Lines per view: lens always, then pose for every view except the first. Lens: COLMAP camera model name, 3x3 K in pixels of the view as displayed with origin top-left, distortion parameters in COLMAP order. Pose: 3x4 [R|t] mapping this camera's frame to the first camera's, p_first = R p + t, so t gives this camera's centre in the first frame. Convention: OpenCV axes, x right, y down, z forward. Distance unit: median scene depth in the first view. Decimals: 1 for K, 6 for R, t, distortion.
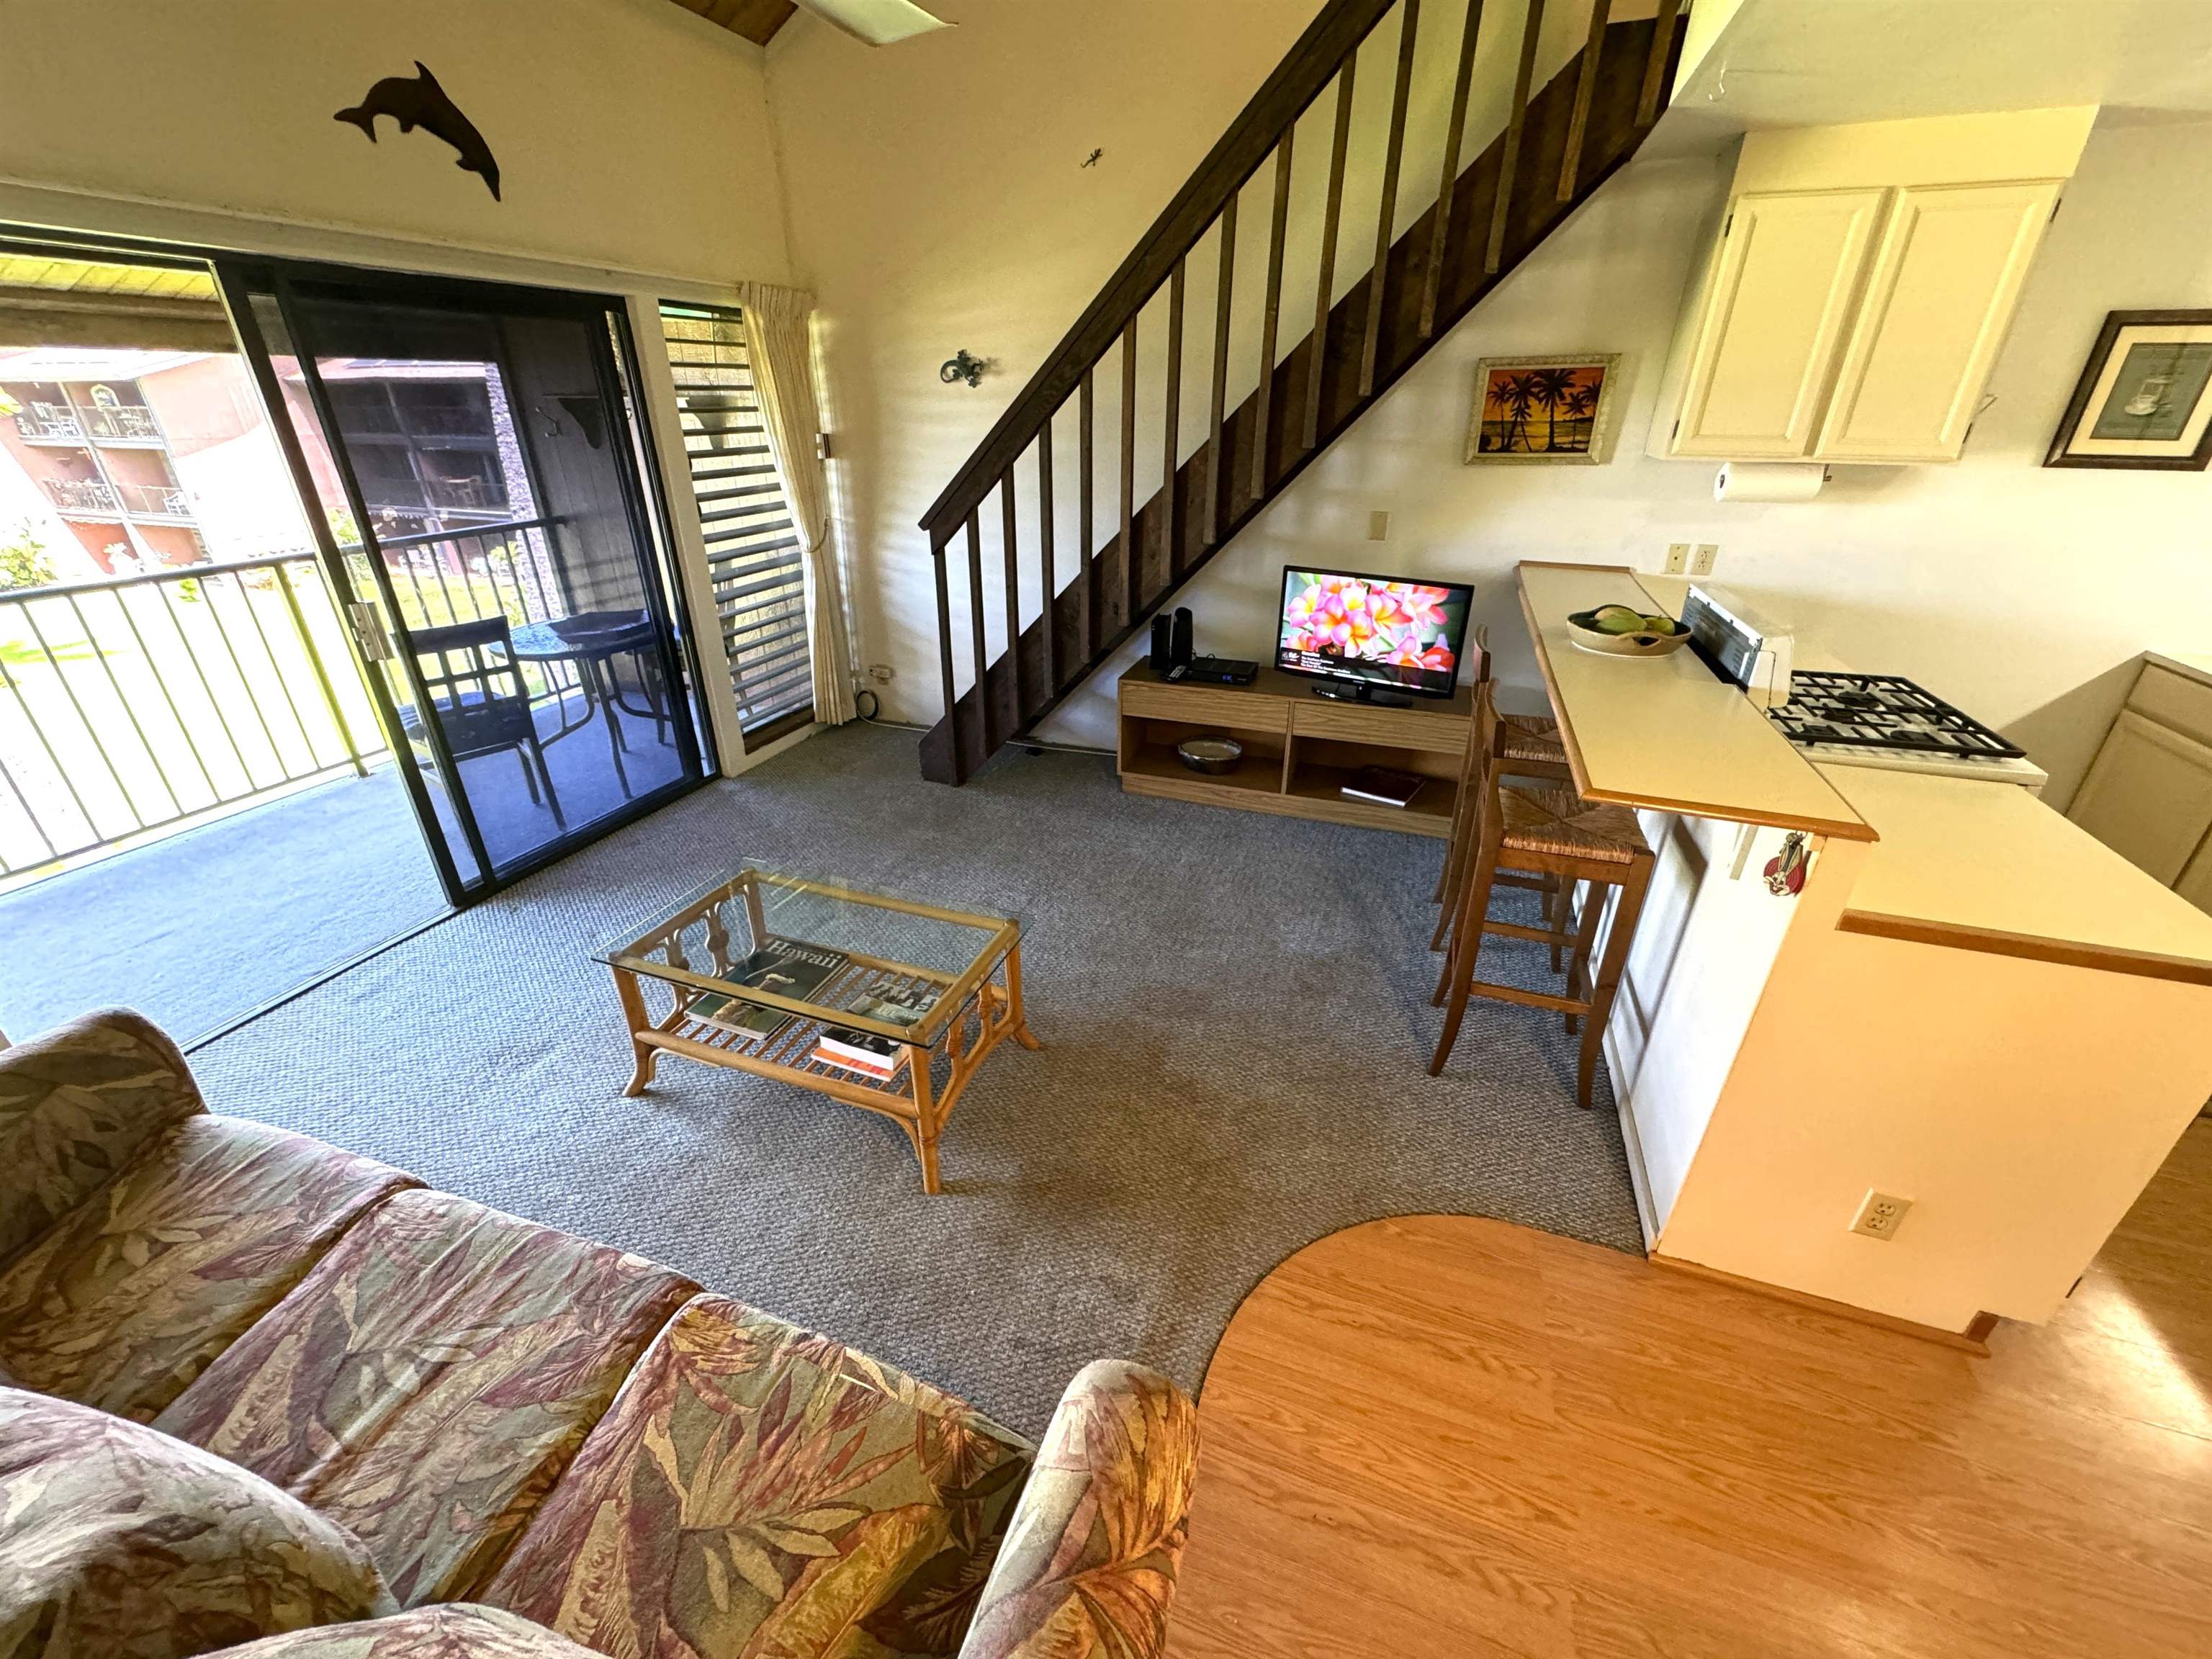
lens RADIAL K [[883.9, 0, 1104.1], [0, 883.9, 828.4], [0, 0, 1]] dist [-0.003341, 0.000524]
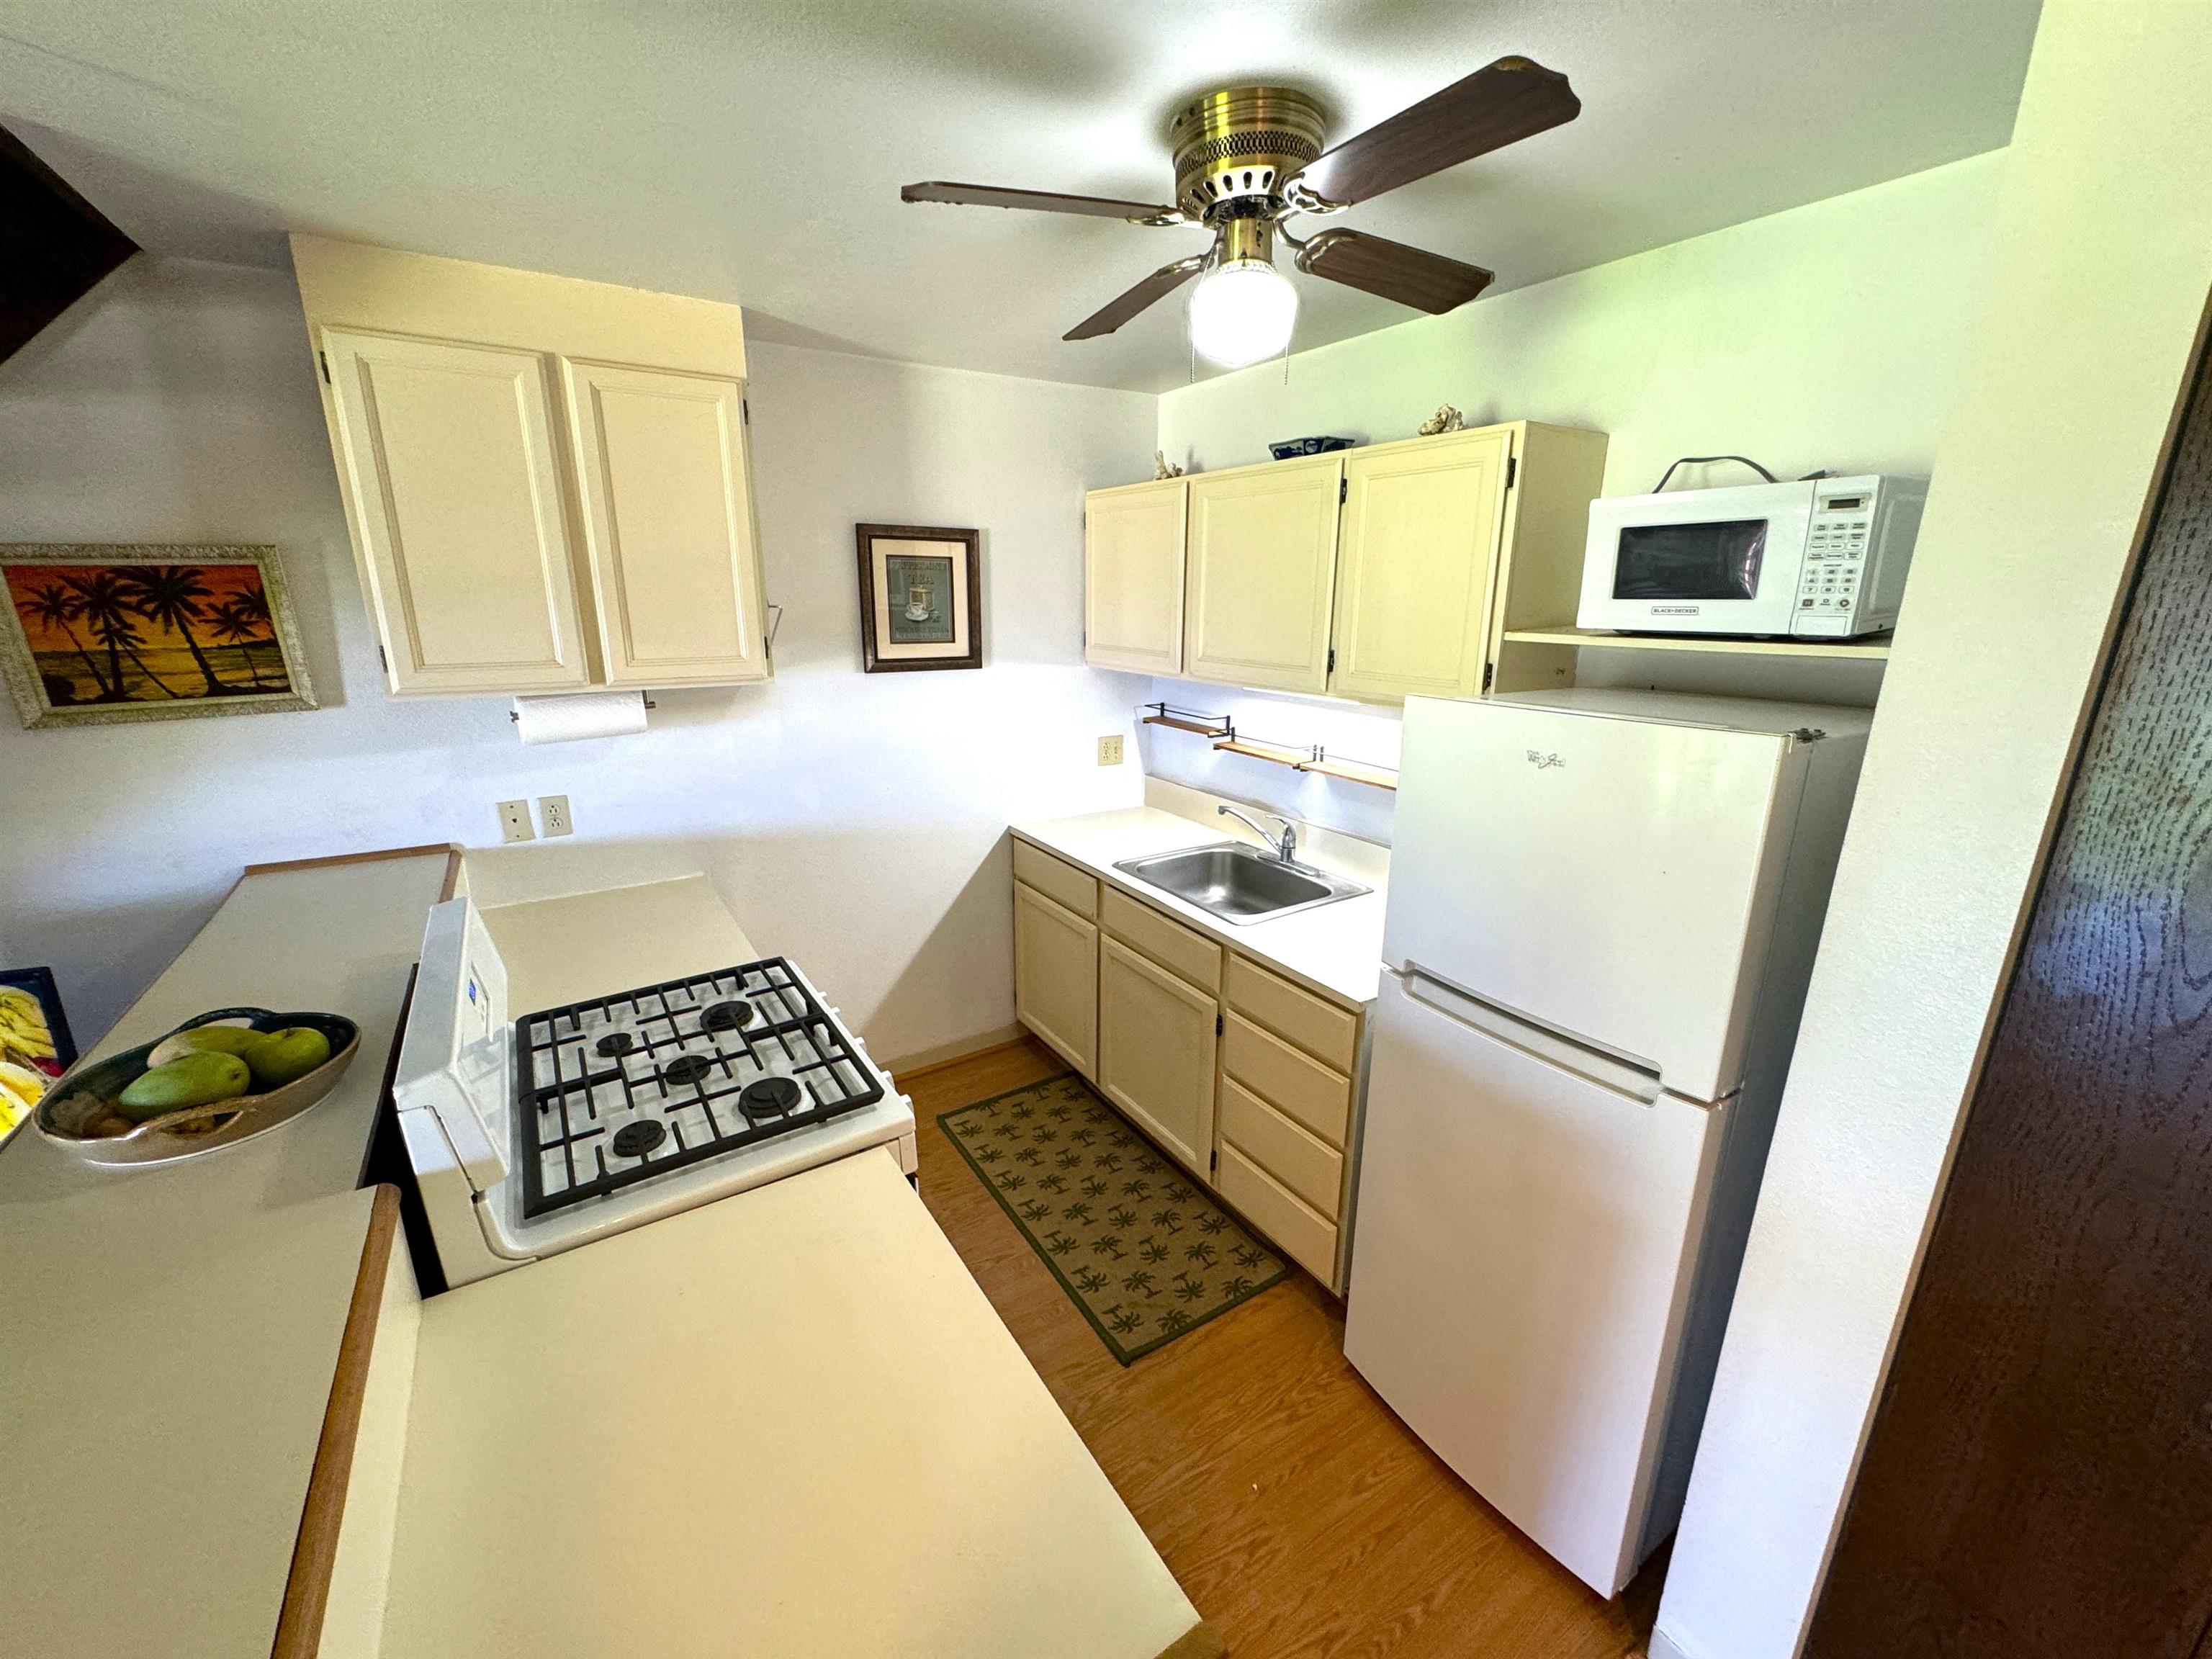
lens RADIAL K [[883.9, 0, 1108.2], [0, 883.9, 825.9], [0, 0, 1]] dist [-0.003341, 0.000524]
pose [[0.601367, -0.205857, 0.771998, 0.452824], [0.344046, 0.938787, -0.017672, -0.147705], [-0.721103, 0.276230, 0.635380, 0.248725]]
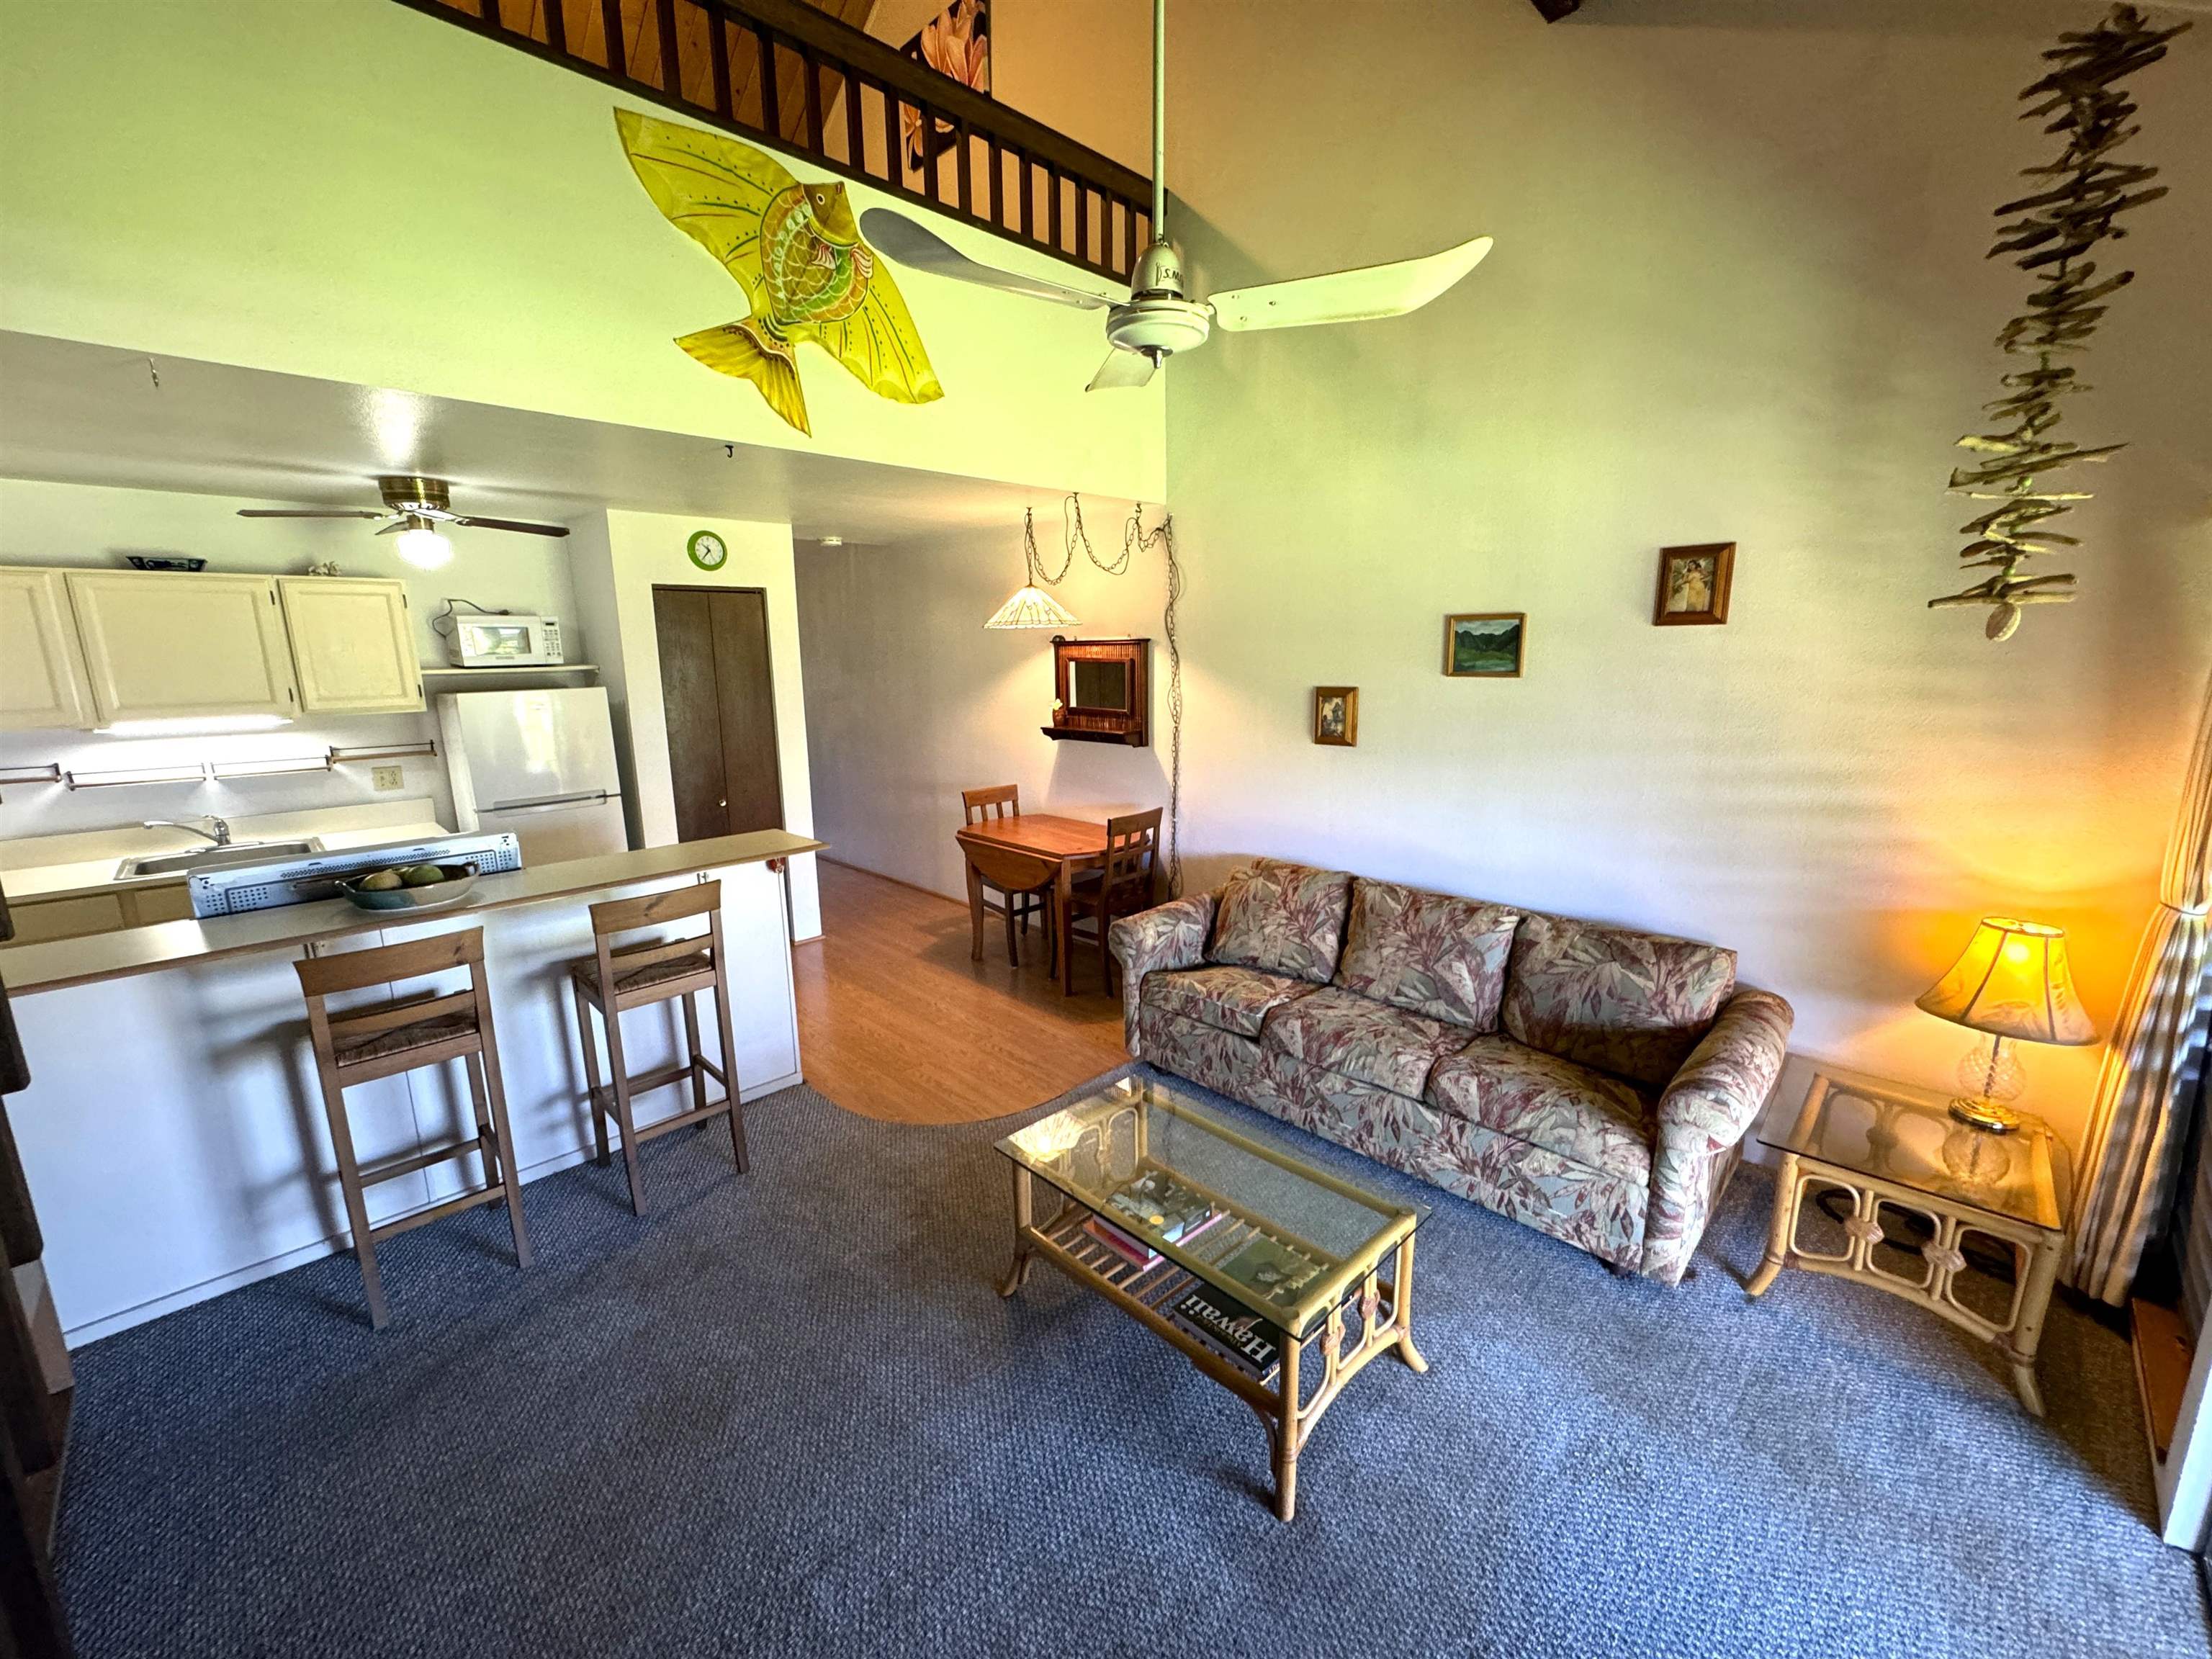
lens RADIAL K [[883.9, 0, 1106.0], [0, 883.9, 831.1], [0, 0, 1]] dist [-0.003341, 0.000524]
pose [[-0.904646, -0.078416, 0.418888, -0.468643], [0.195048, 0.797750, 0.570571, -0.582193], [-0.378910, 0.597868, -0.706386, 1.151662]]
